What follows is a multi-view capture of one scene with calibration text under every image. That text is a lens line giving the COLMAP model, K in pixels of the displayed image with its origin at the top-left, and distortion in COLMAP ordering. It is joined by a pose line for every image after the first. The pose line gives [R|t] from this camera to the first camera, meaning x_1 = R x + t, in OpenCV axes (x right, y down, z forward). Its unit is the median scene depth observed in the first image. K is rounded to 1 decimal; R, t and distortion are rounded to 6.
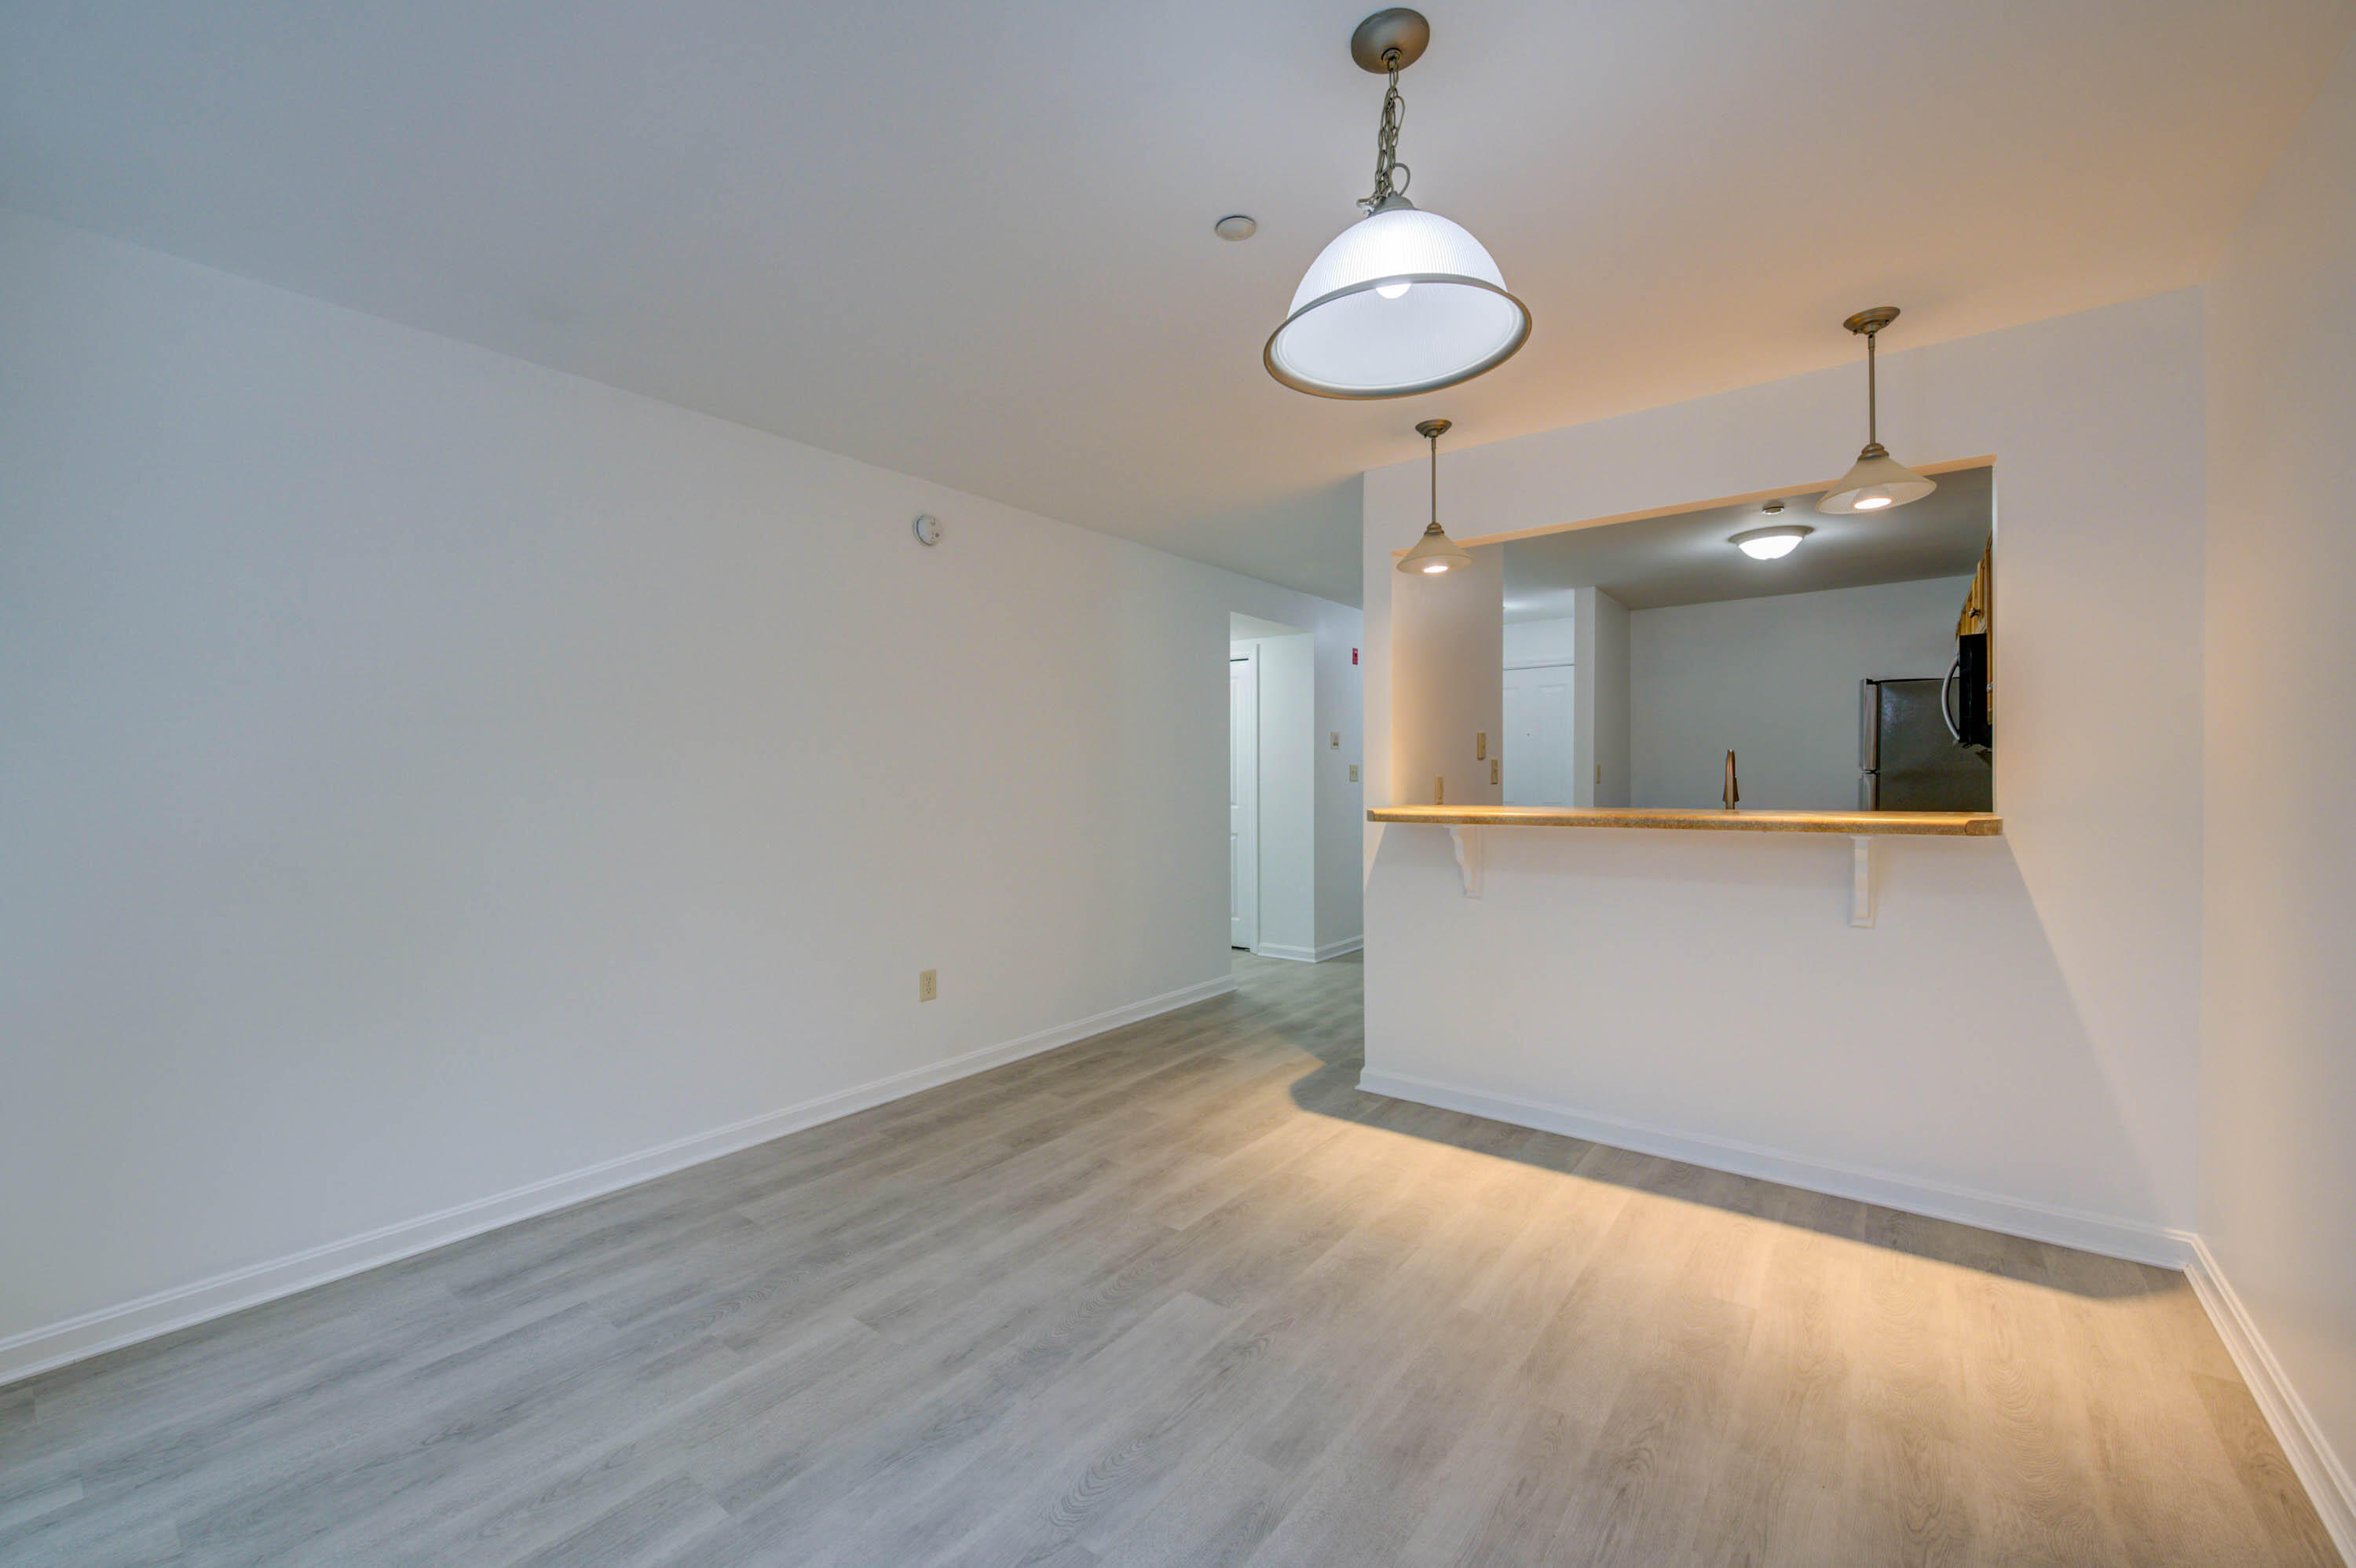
lens RADIAL K [[932.7, 0, 1178.0], [0, 932.7, 784.0], [0, 0, 1]] dist [0.000693, -0.000370]
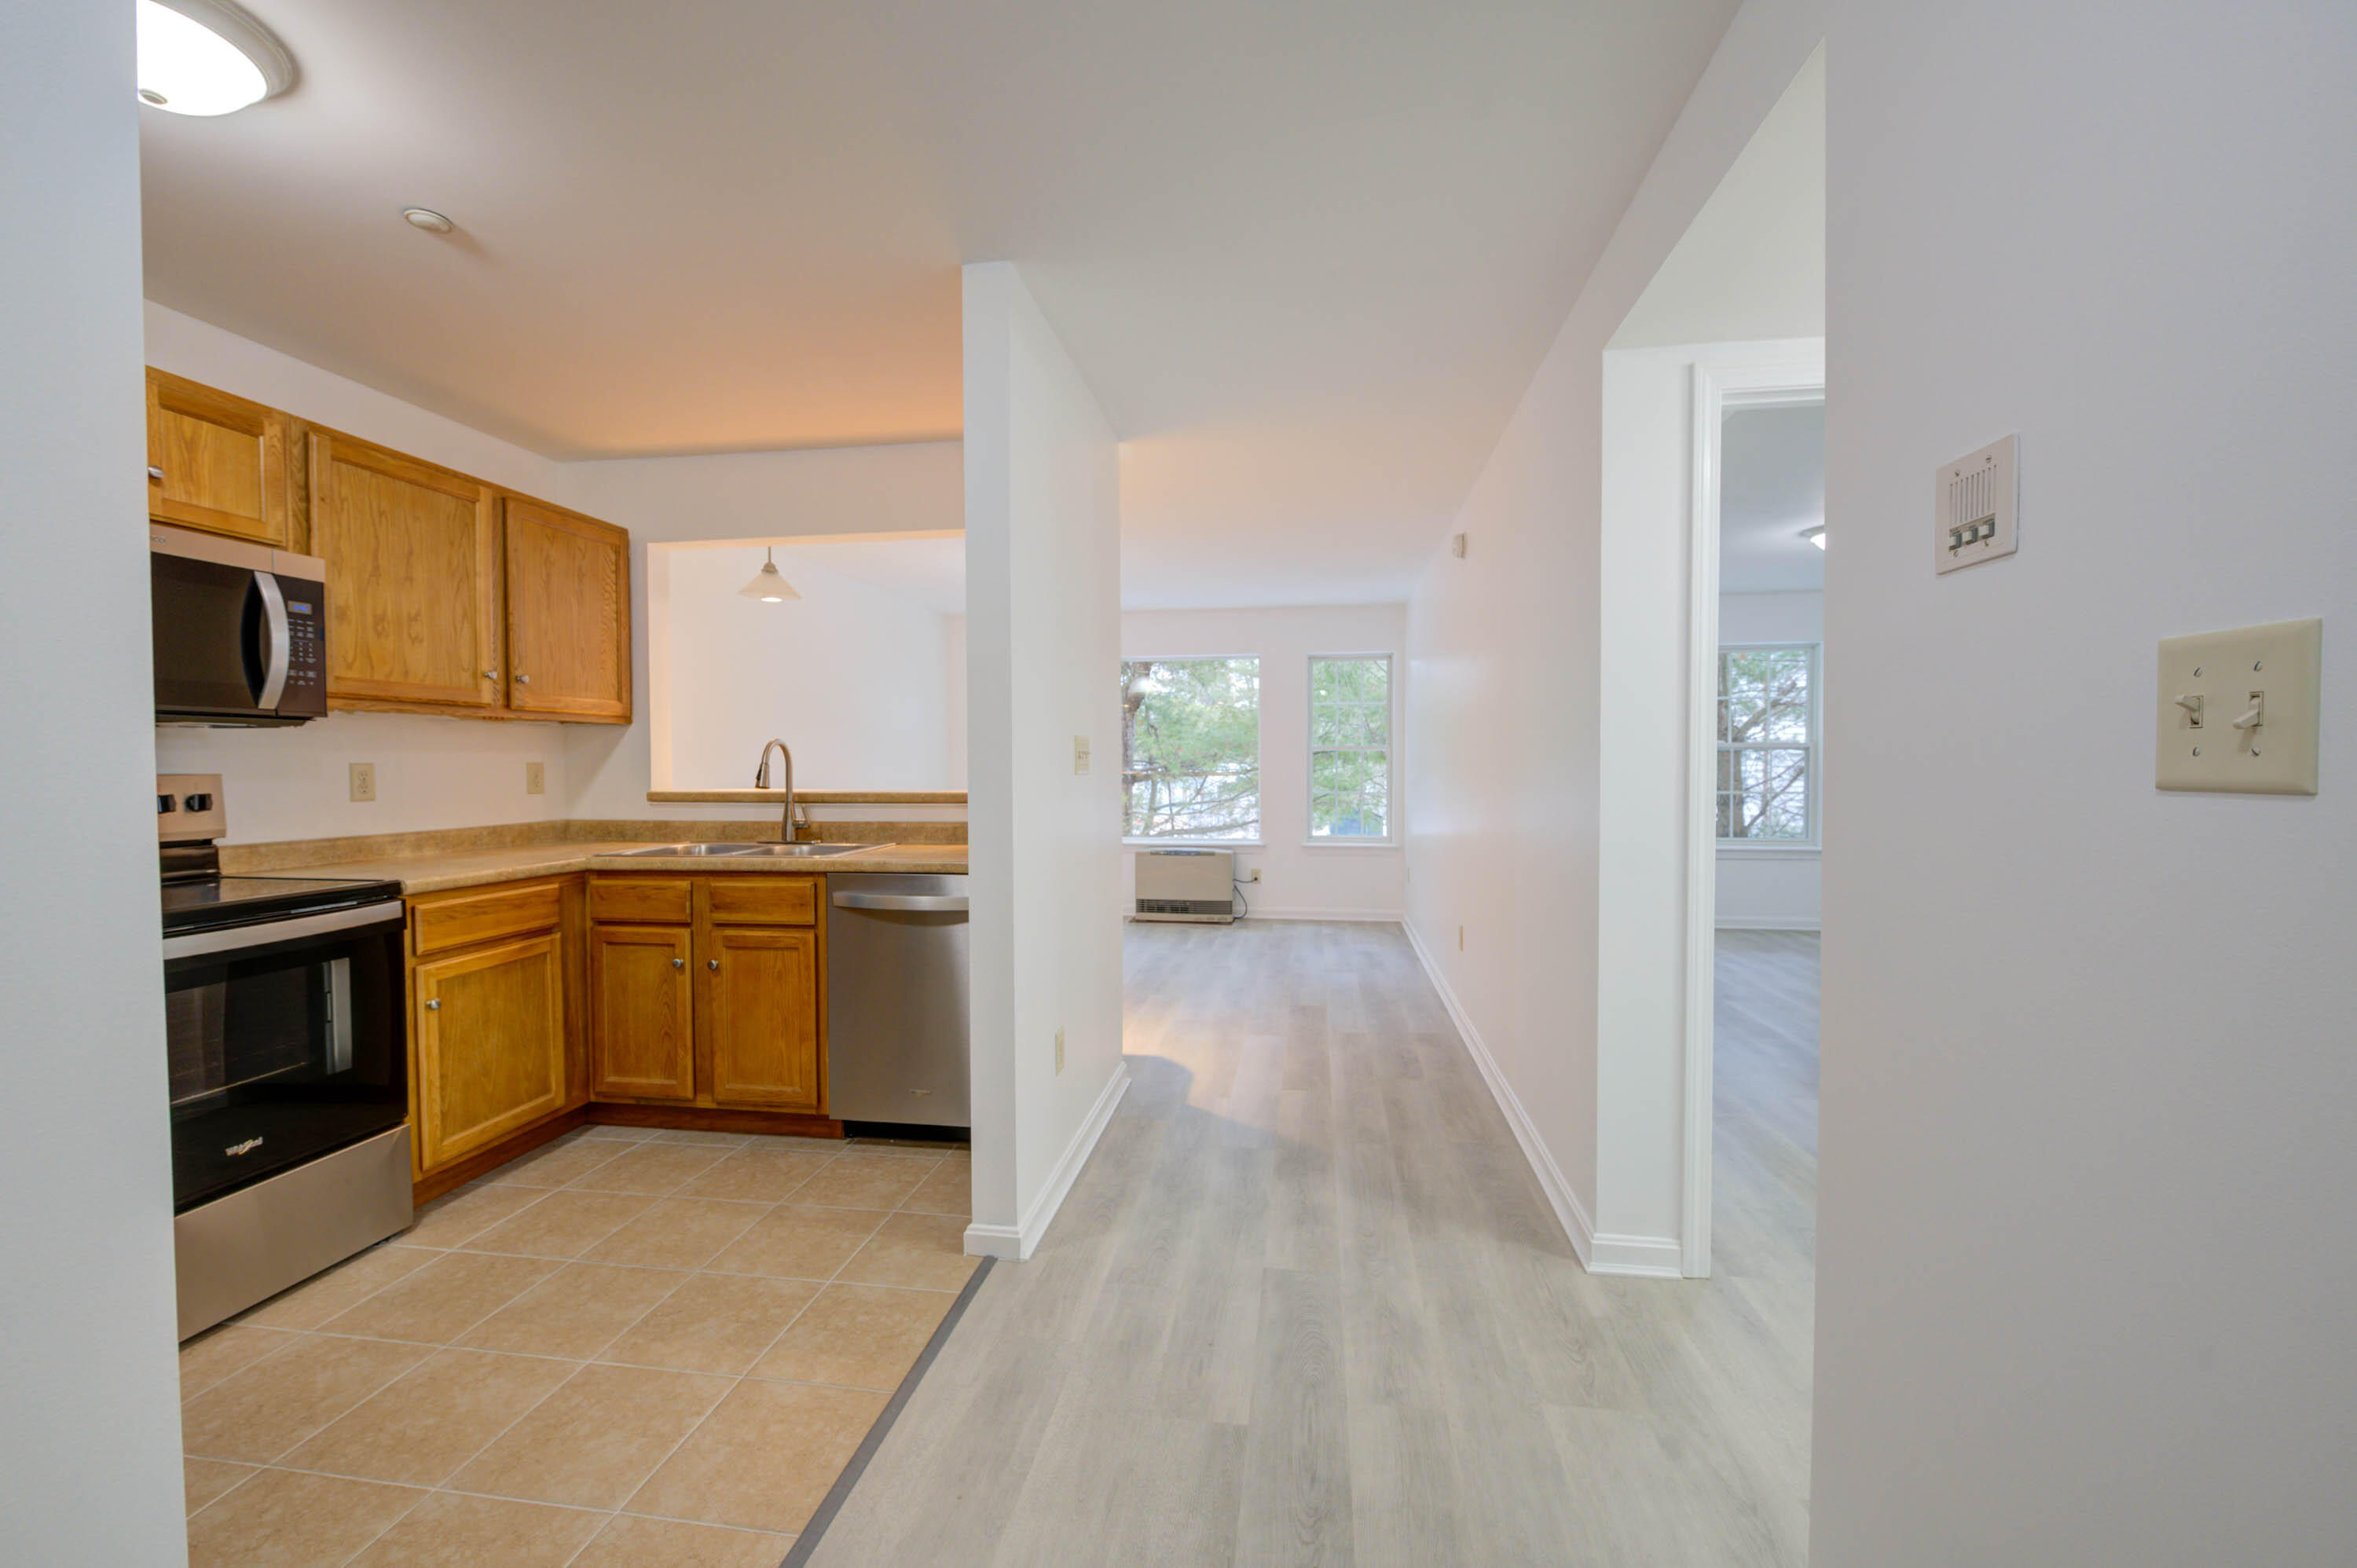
lens RADIAL K [[926.6, 0, 1176.8], [0, 926.6, 786.6], [0, 0, 1]] dist [0.002038, -0.004171]
pose [[-0.870342, 0.020325, -0.492029, 0.878994], [0.004869, 0.999454, 0.032674, -0.017703], [0.492424, 0.026042, -0.869966, 2.637835]]
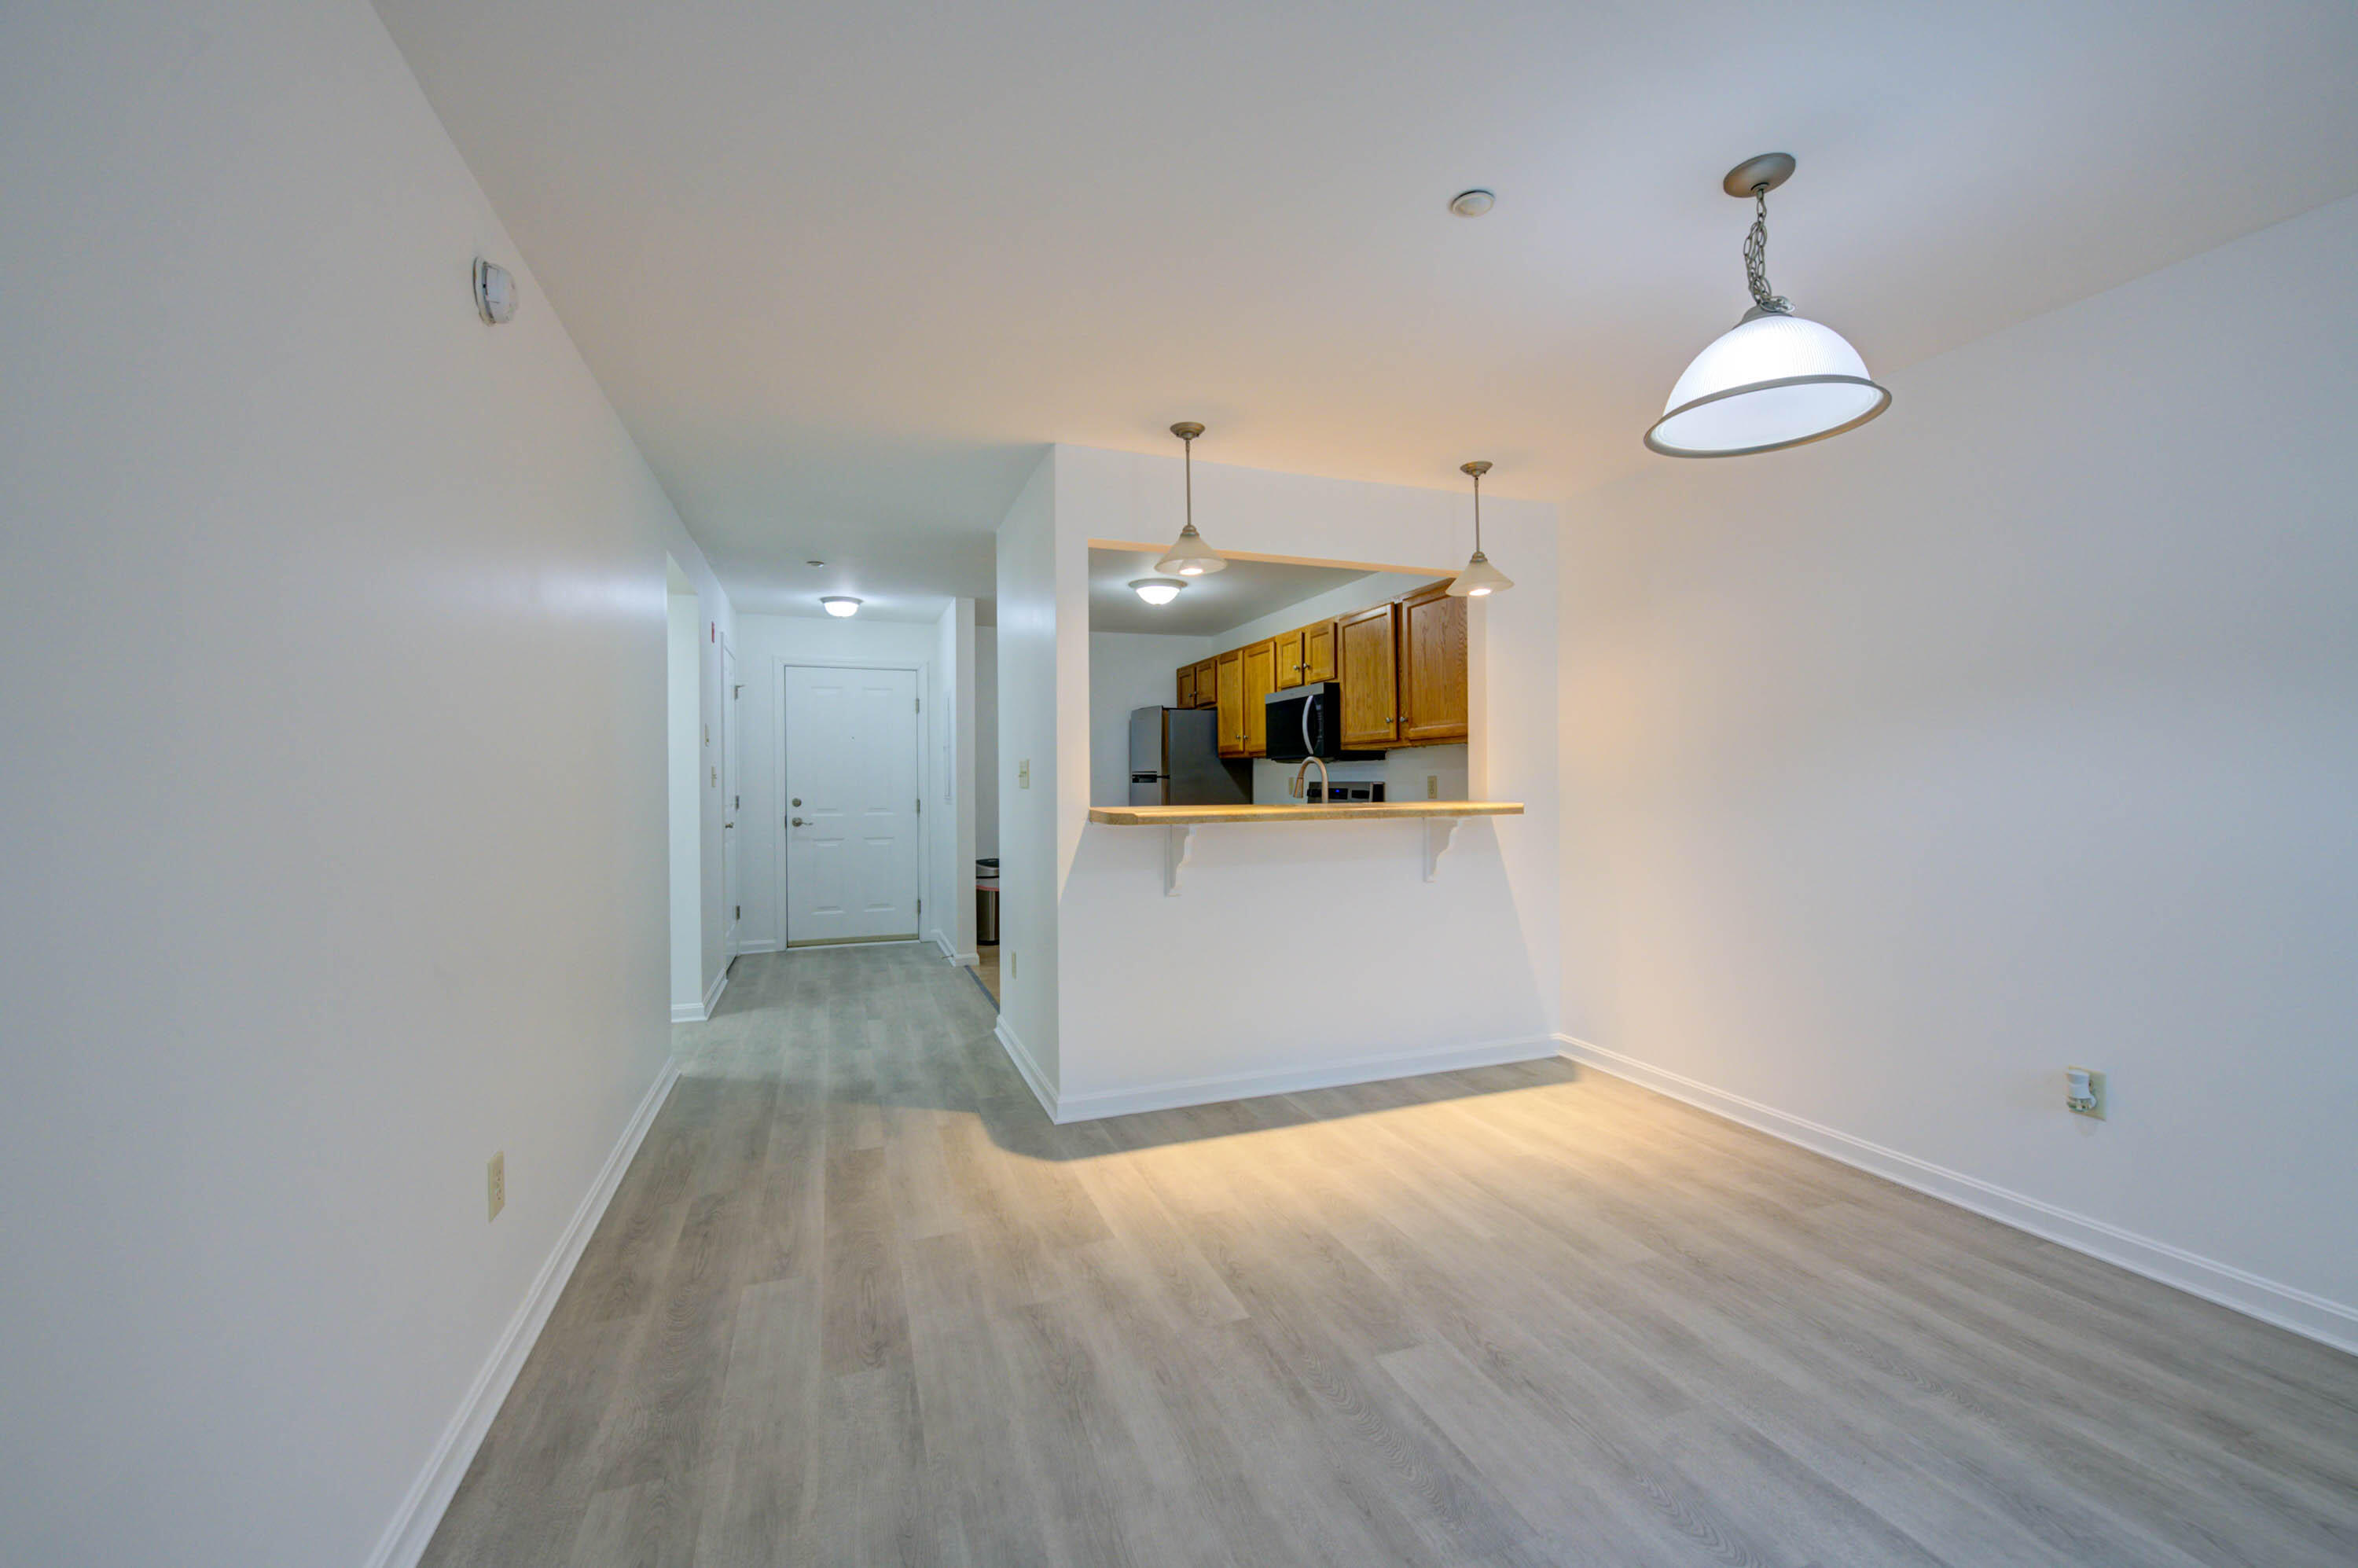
lens RADIAL K [[933.5, 0, 1179.0], [0, 933.5, 784.0], [0, 0, 1]] dist [0.000693, -0.000370]
pose [[0.526532, -0.003086, 0.850150, -0.726847], [0.009791, 0.999949, -0.002434, 0.001563], [-0.850099, 0.009606, 0.526536, 0.594985]]
